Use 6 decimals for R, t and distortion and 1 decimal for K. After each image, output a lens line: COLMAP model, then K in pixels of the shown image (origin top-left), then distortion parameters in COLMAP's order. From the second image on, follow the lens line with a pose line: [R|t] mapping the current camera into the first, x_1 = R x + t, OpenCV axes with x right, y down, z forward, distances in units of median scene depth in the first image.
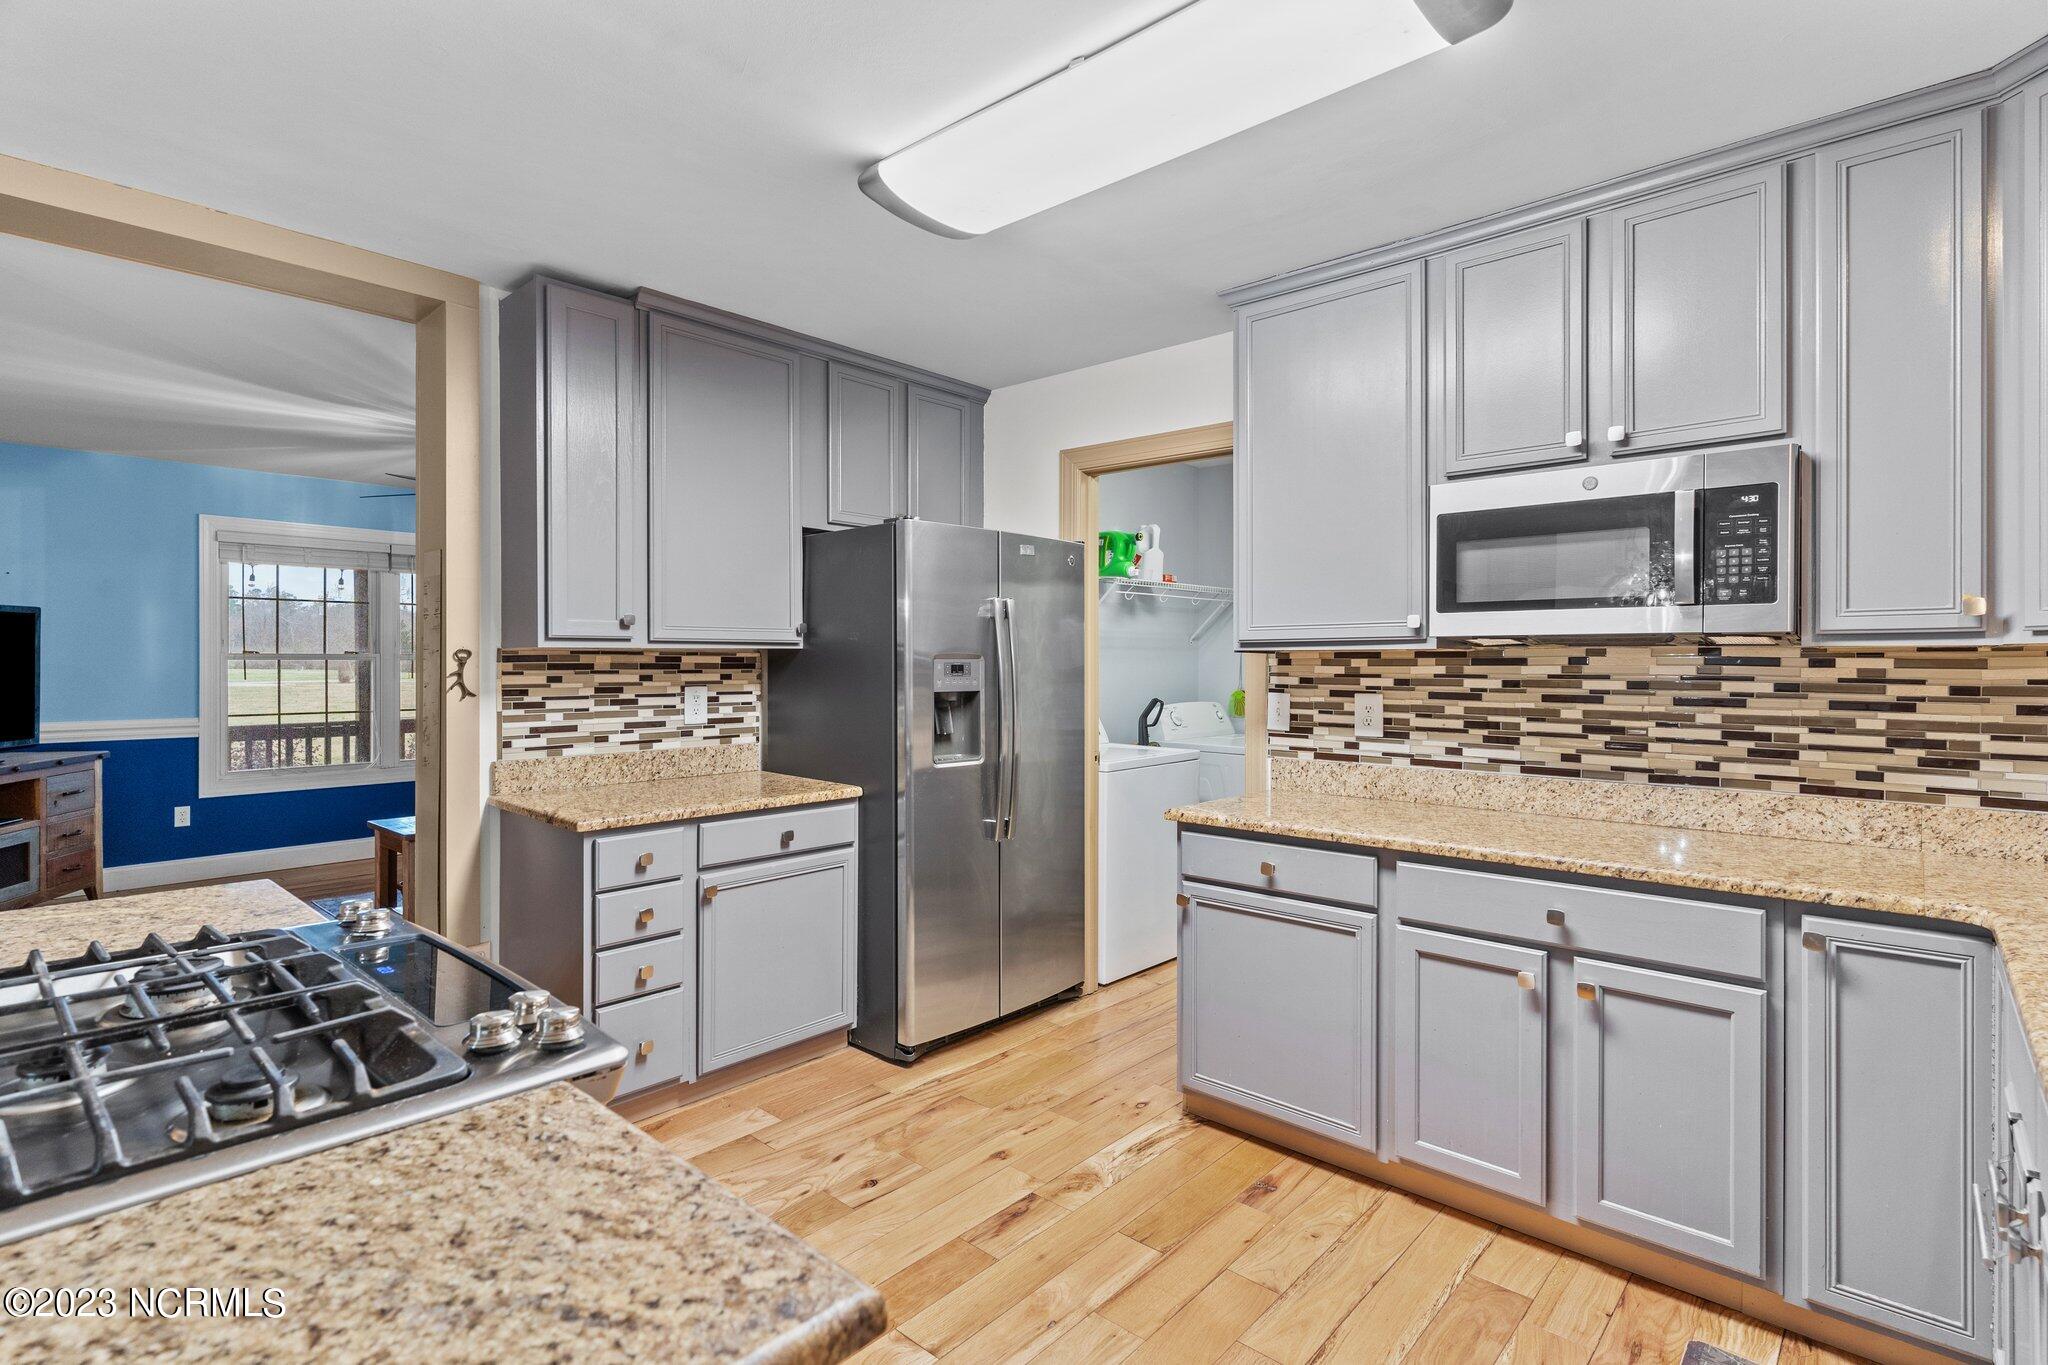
lens RADIAL K [[970.7, 0, 1027.9], [0, 970.7, 673.7], [0, 0, 1]] dist [-0.000151, 0.000570]
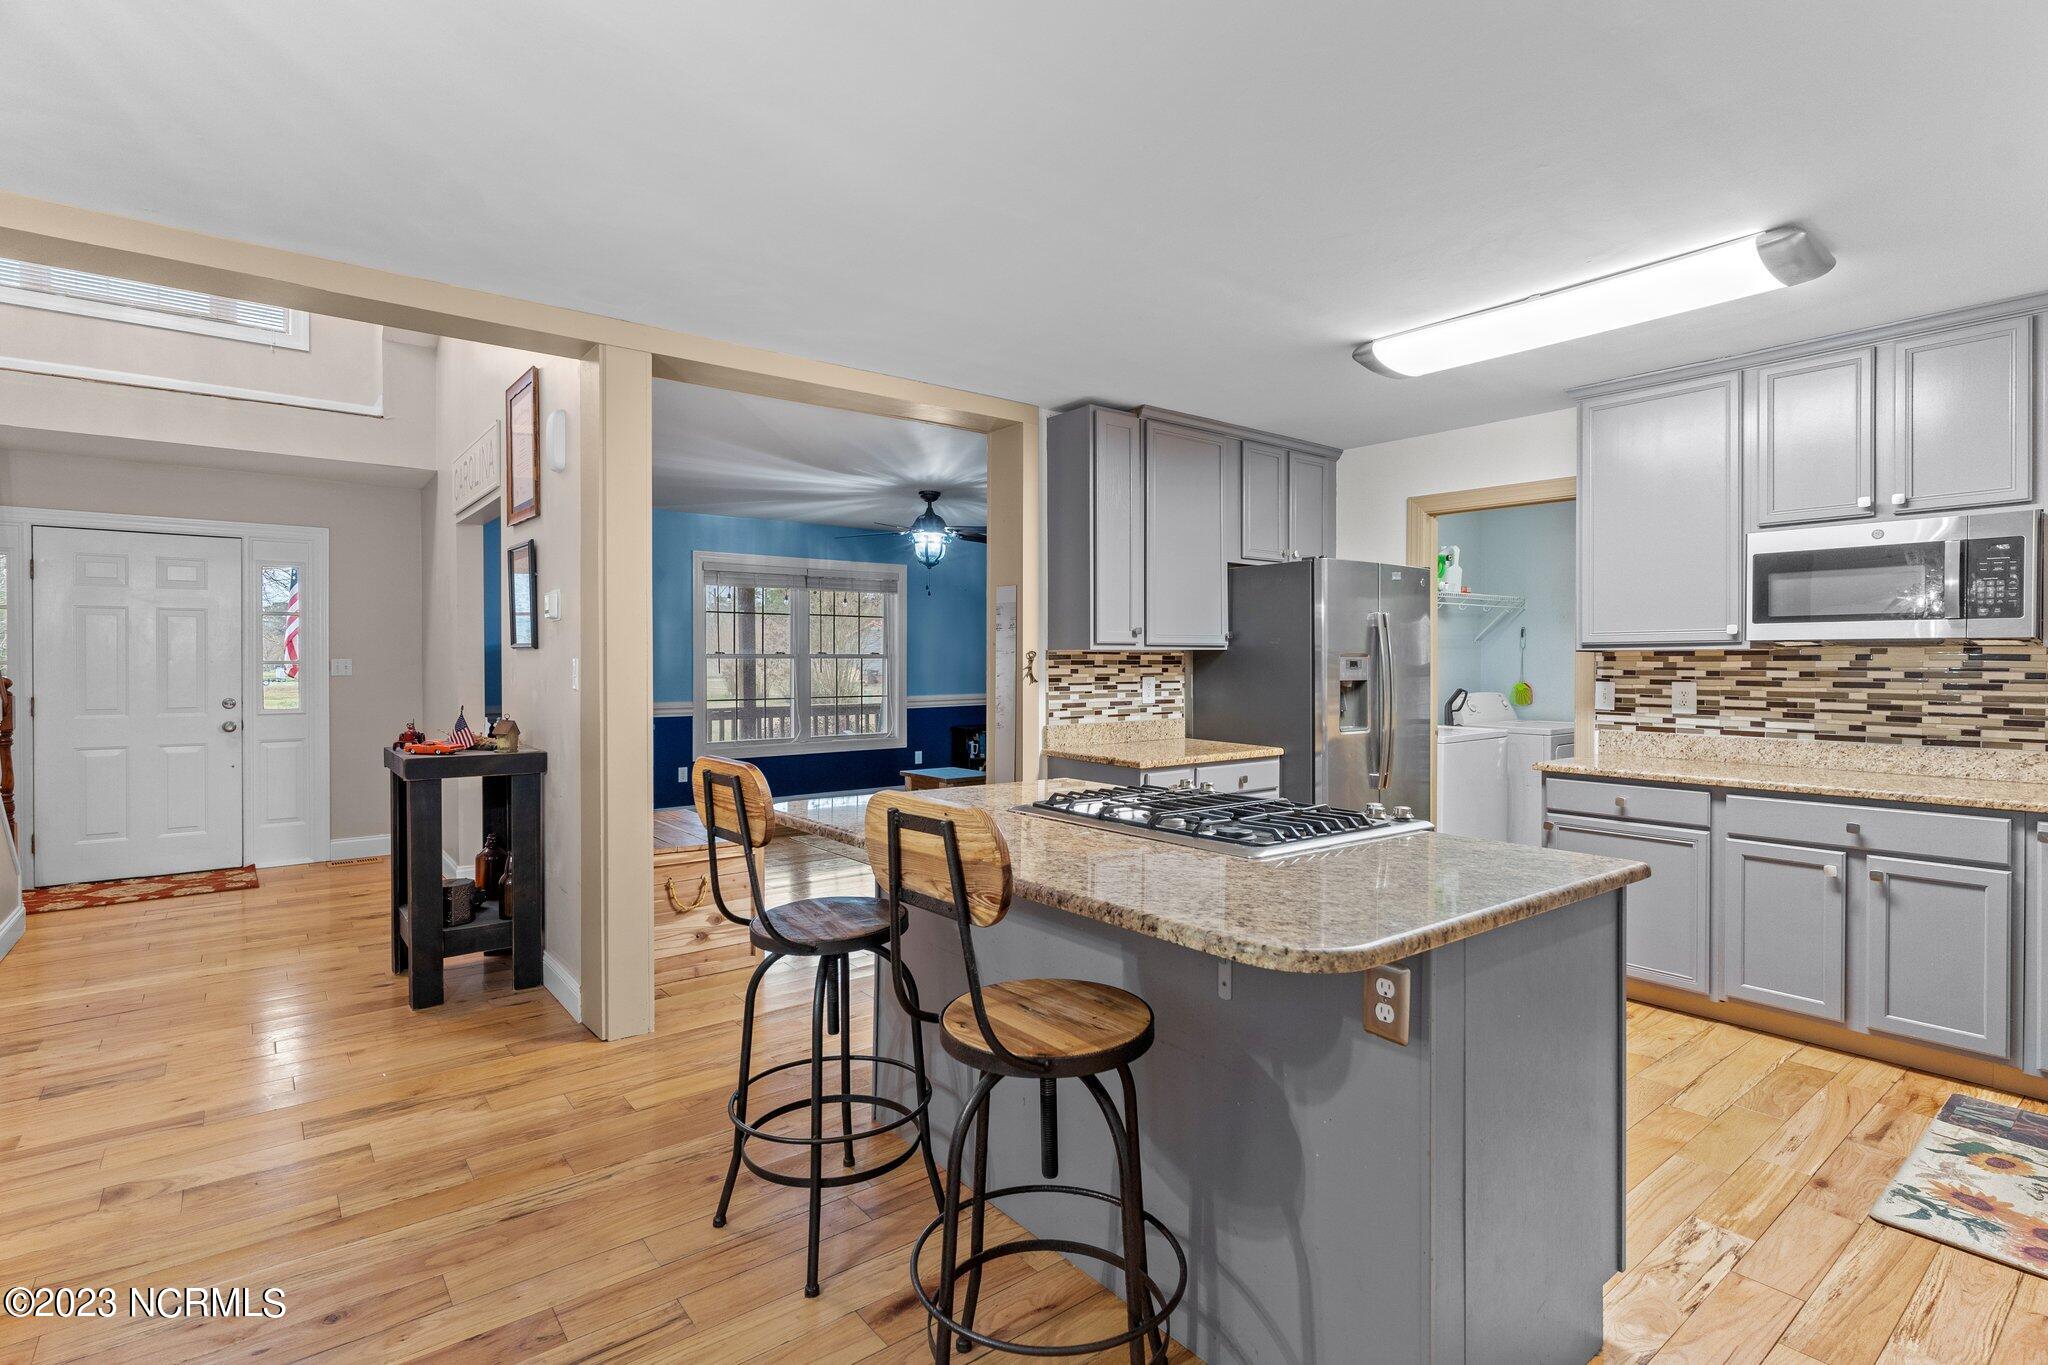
lens RADIAL K [[970.4, 0, 1028.3], [0, 970.4, 675.2], [0, 0, 1]] dist [-0.000038, -0.000993]
pose [[0.985809, 0.000930, -0.167868, -0.350290], [-0.000316, 0.999993, 0.003679, 0.007077], [0.167870, -0.003574, 0.985803, -0.524342]]
